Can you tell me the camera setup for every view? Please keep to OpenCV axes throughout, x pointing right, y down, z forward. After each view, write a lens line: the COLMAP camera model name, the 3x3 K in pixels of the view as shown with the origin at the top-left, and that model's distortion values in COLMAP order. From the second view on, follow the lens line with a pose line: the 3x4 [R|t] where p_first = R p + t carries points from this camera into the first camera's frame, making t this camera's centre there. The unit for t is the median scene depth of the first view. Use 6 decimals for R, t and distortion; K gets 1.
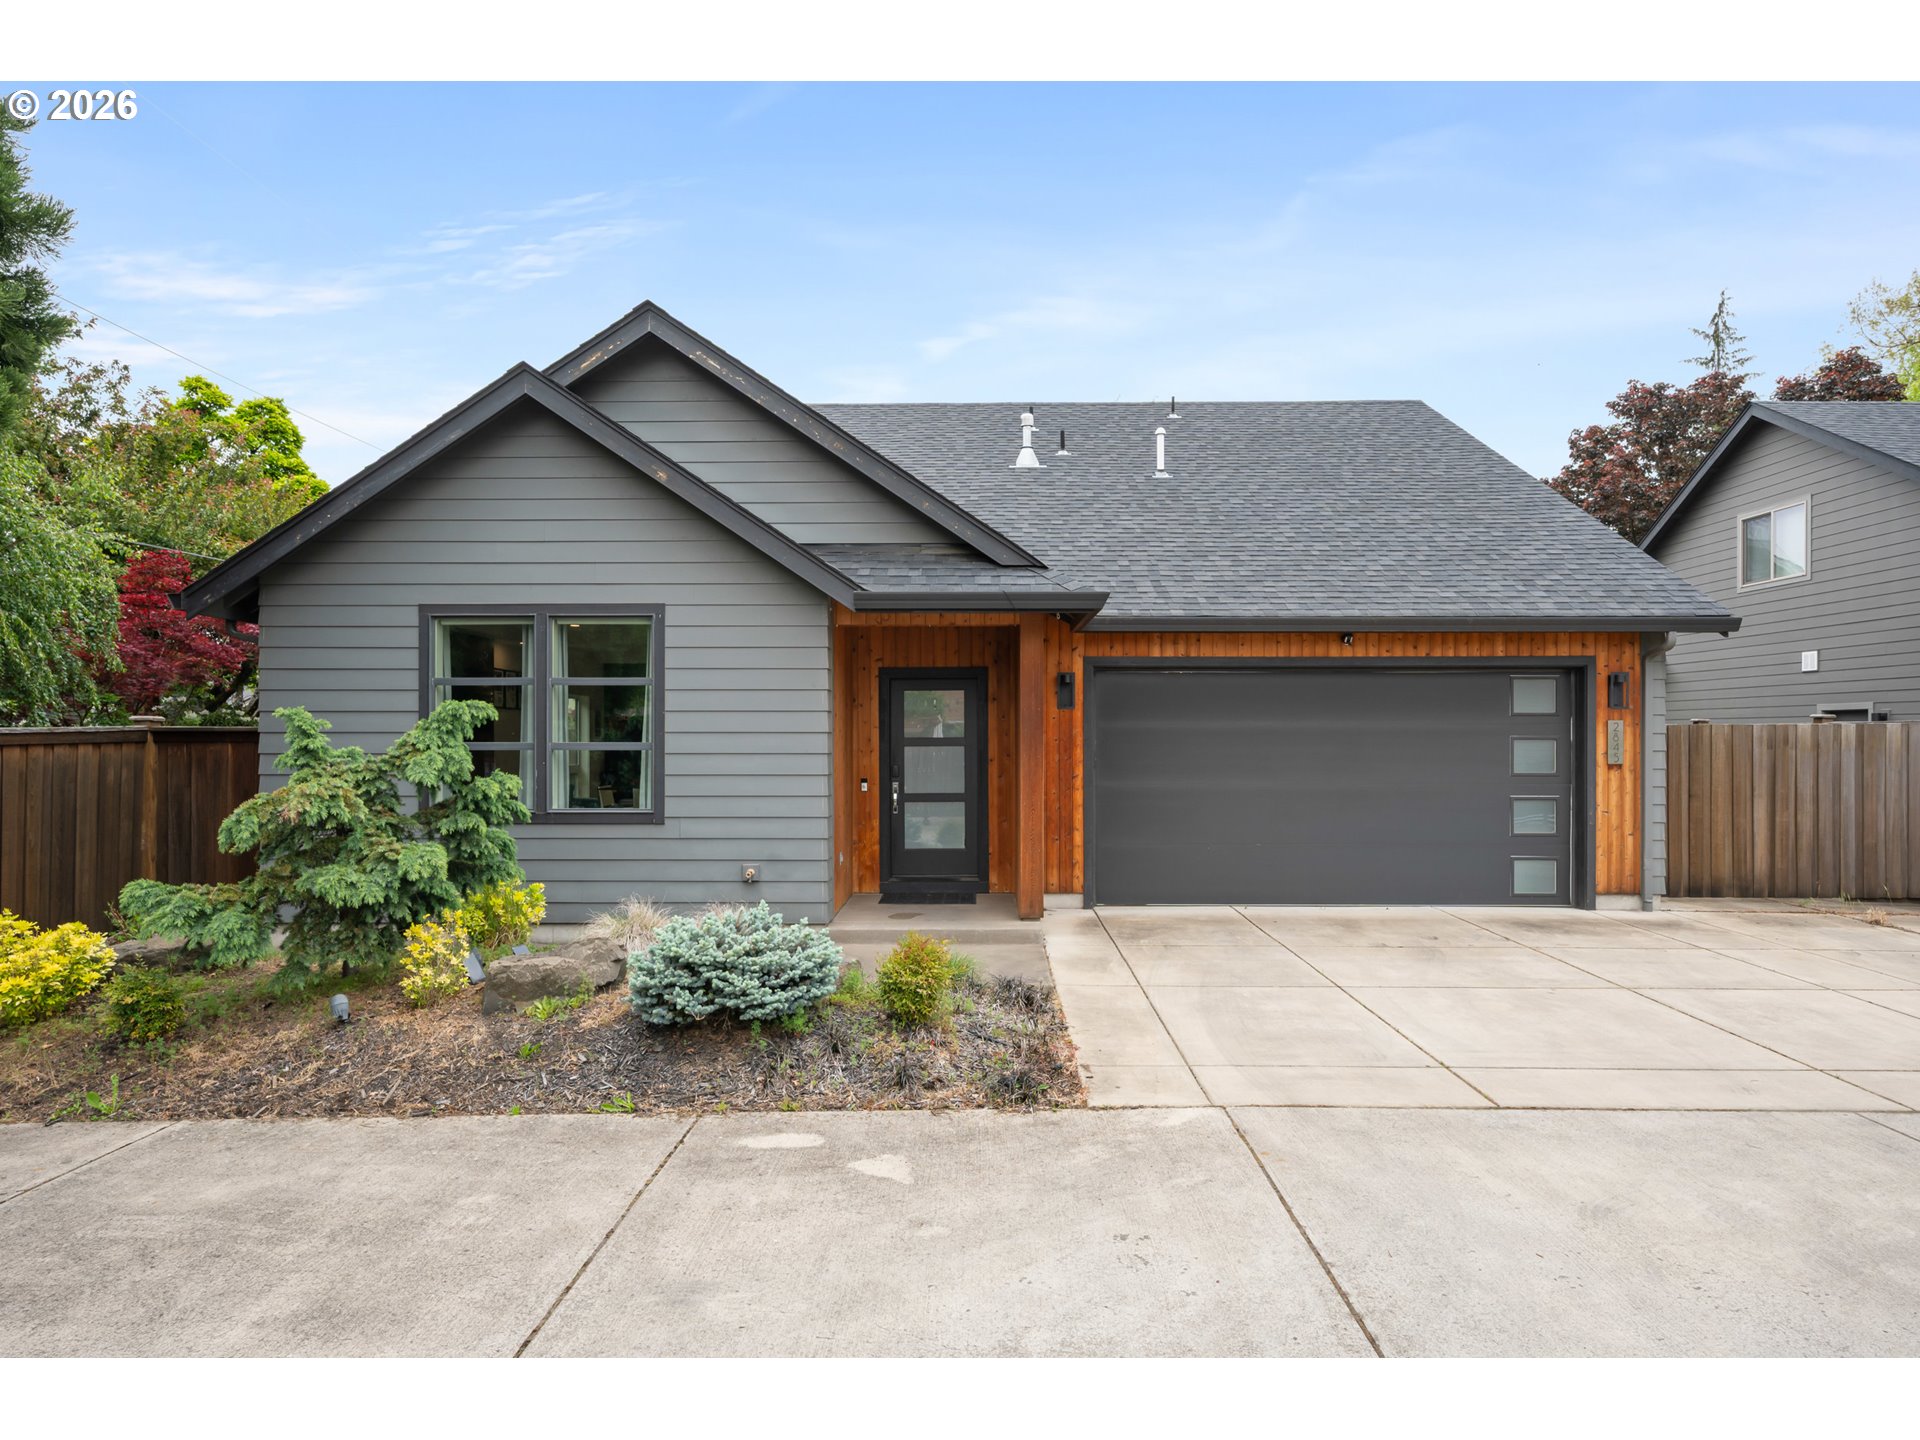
lens RADIAL K [[1093.0, 0, 959.7], [0, 1093.0, 733.9], [0, 0, 1]] dist [0.002755, -0.001609]
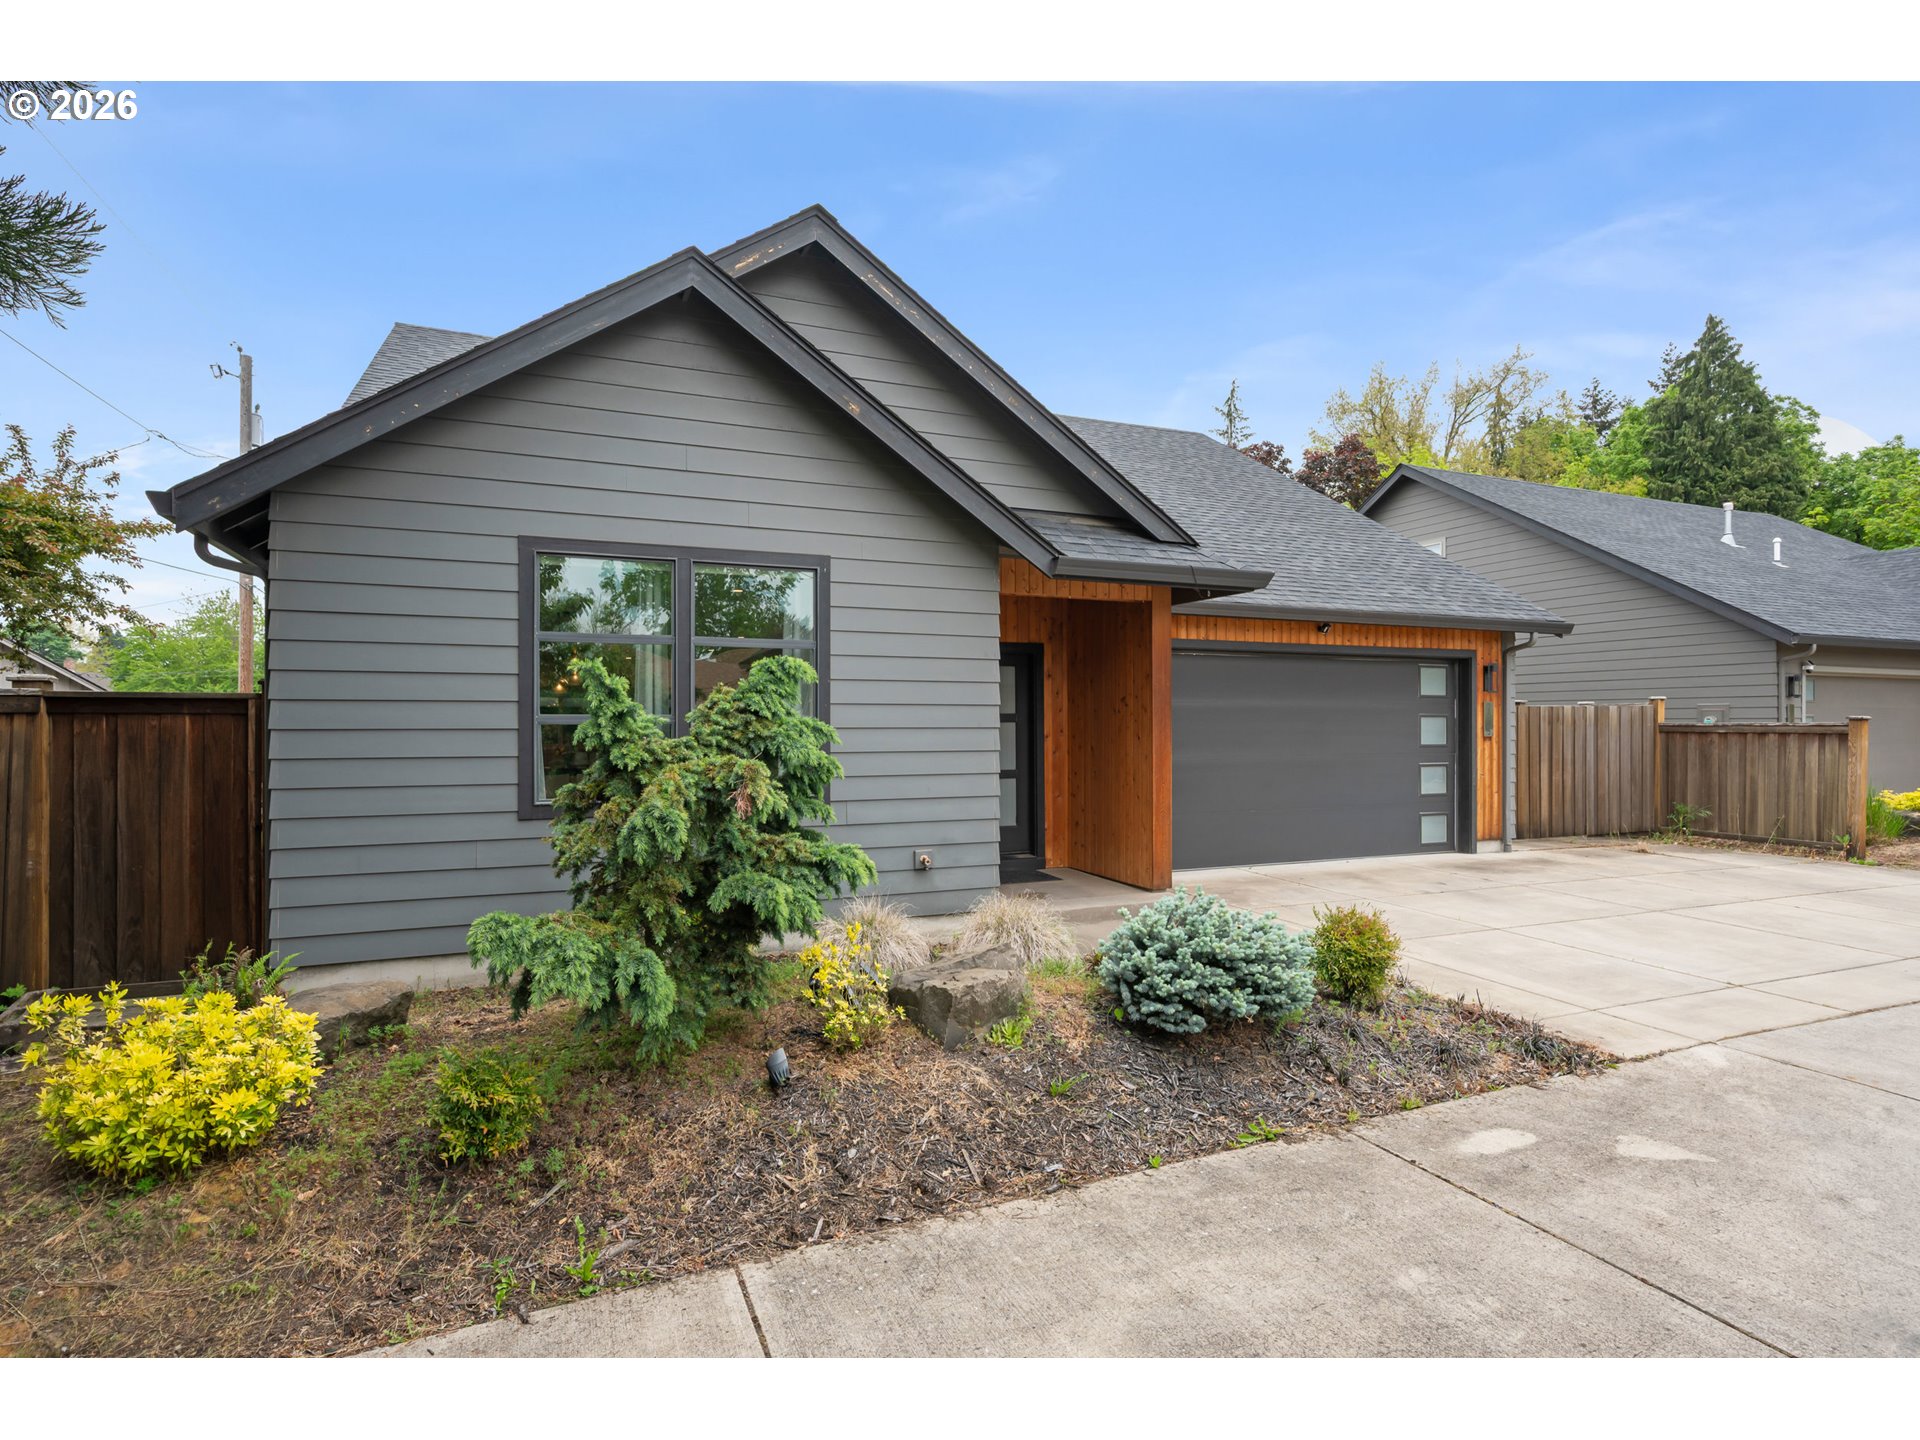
lens RADIAL K [[1001.6, 0, 959.9], [0, 1001.6, 720.9], [0, 0, 1]] dist [0.000554, 0.000092]
pose [[0.914577, 0.000529, 0.404410, -0.419824], [-0.000261, 1.000000, -0.000718, 0.010624], [-0.404411, 0.000551, 0.914577, 0.193054]]
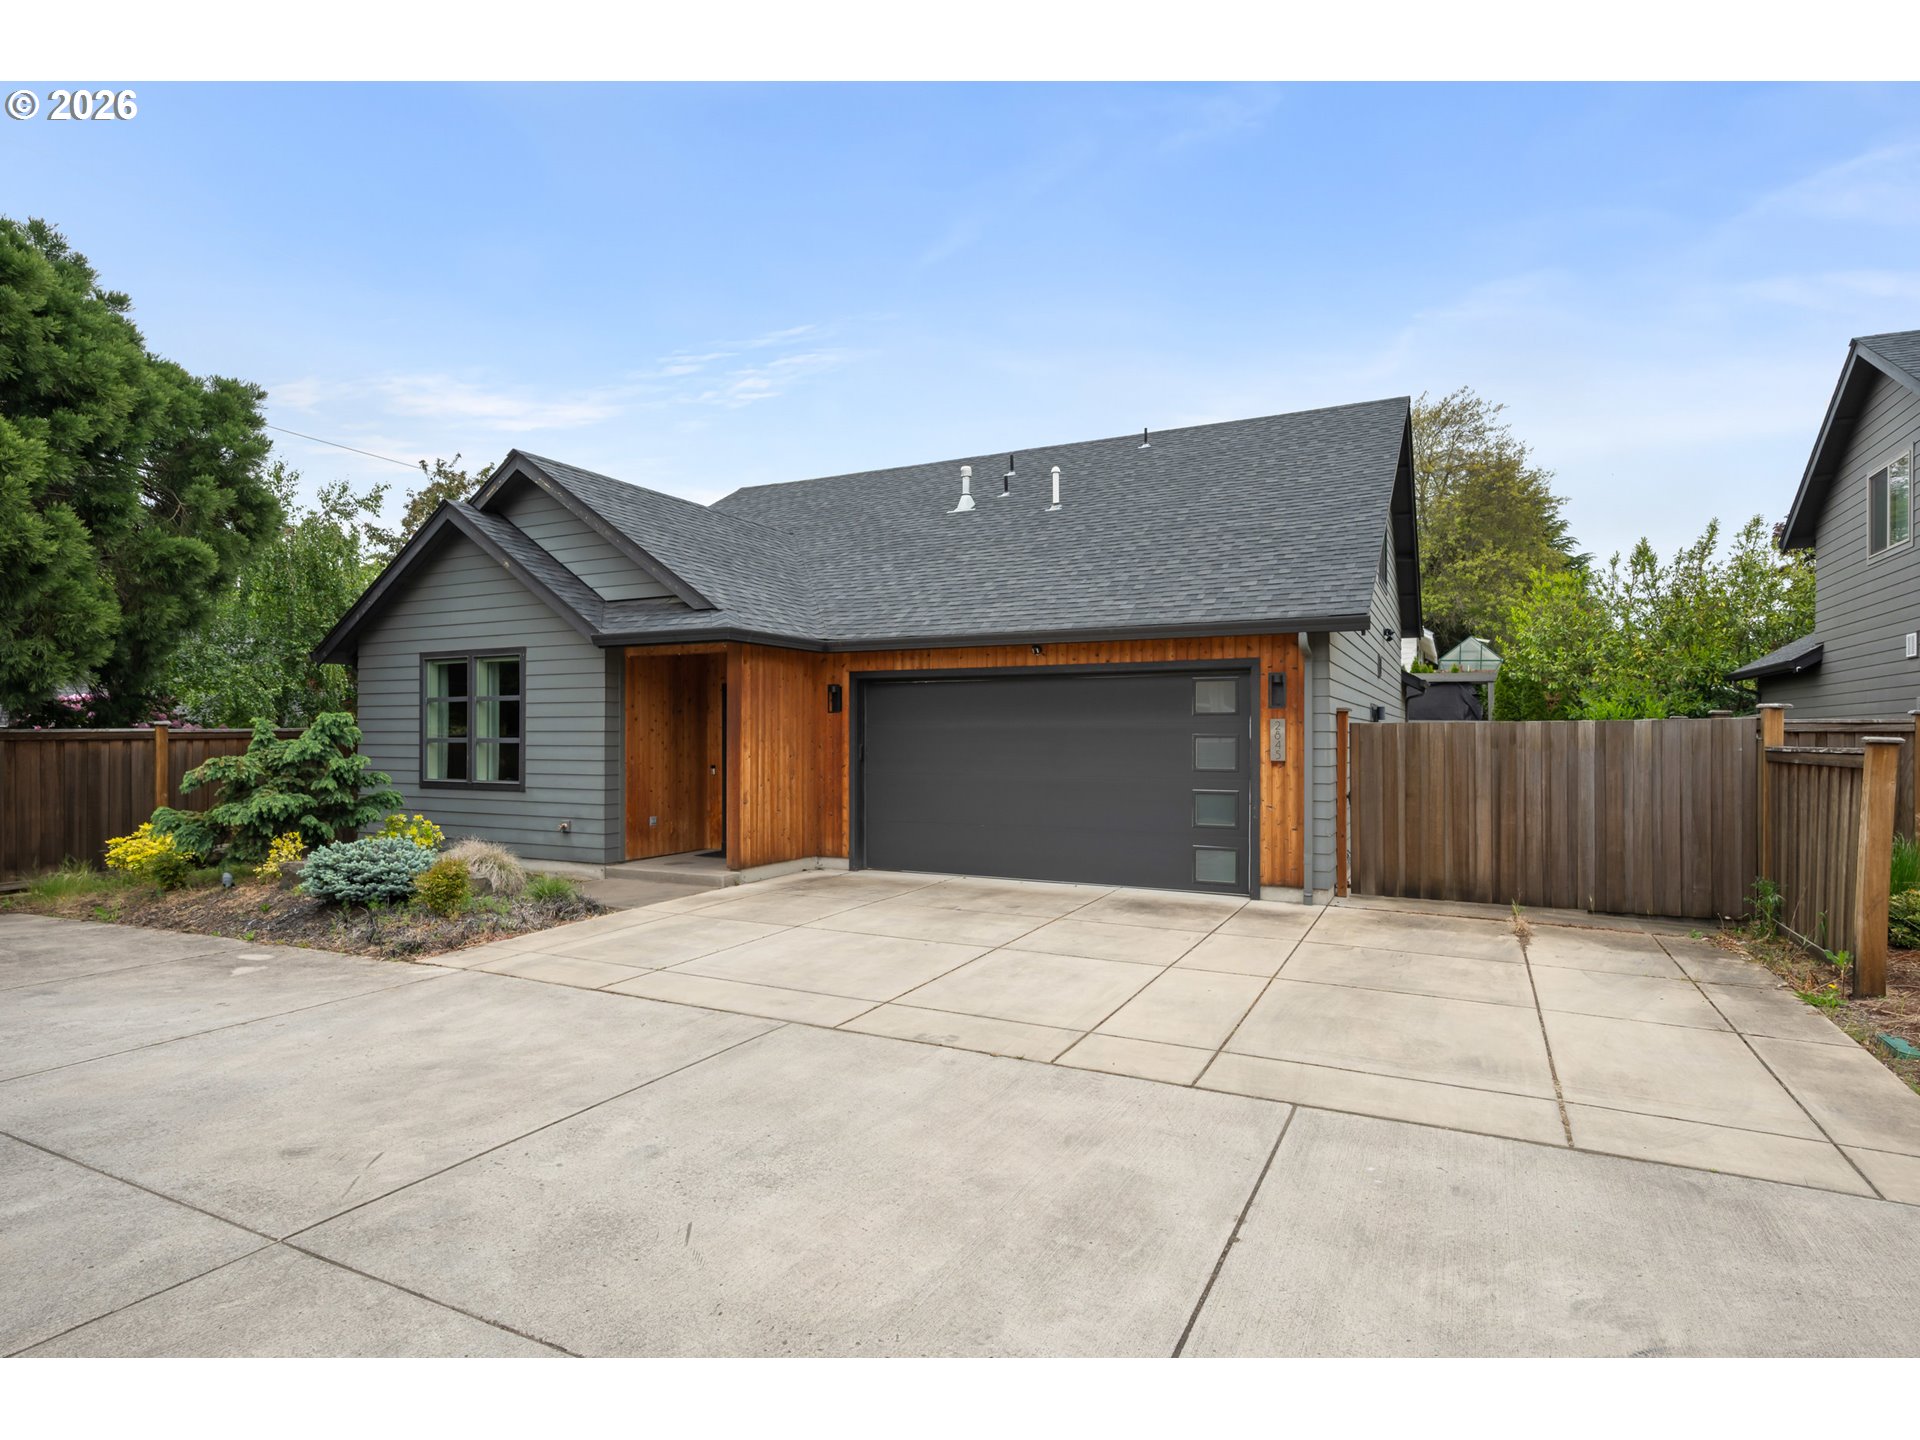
lens RADIAL K [[1001.6, 0, 957.1], [0, 1001.6, 730.9], [0, 0, 1]] dist [0.000554, 0.000092]
pose [[0.899370, -0.001495, -0.437186, 0.740574], [-0.000375, 0.999991, -0.004192, 0.003052], [0.437188, 0.003934, 0.899362, 0.009630]]
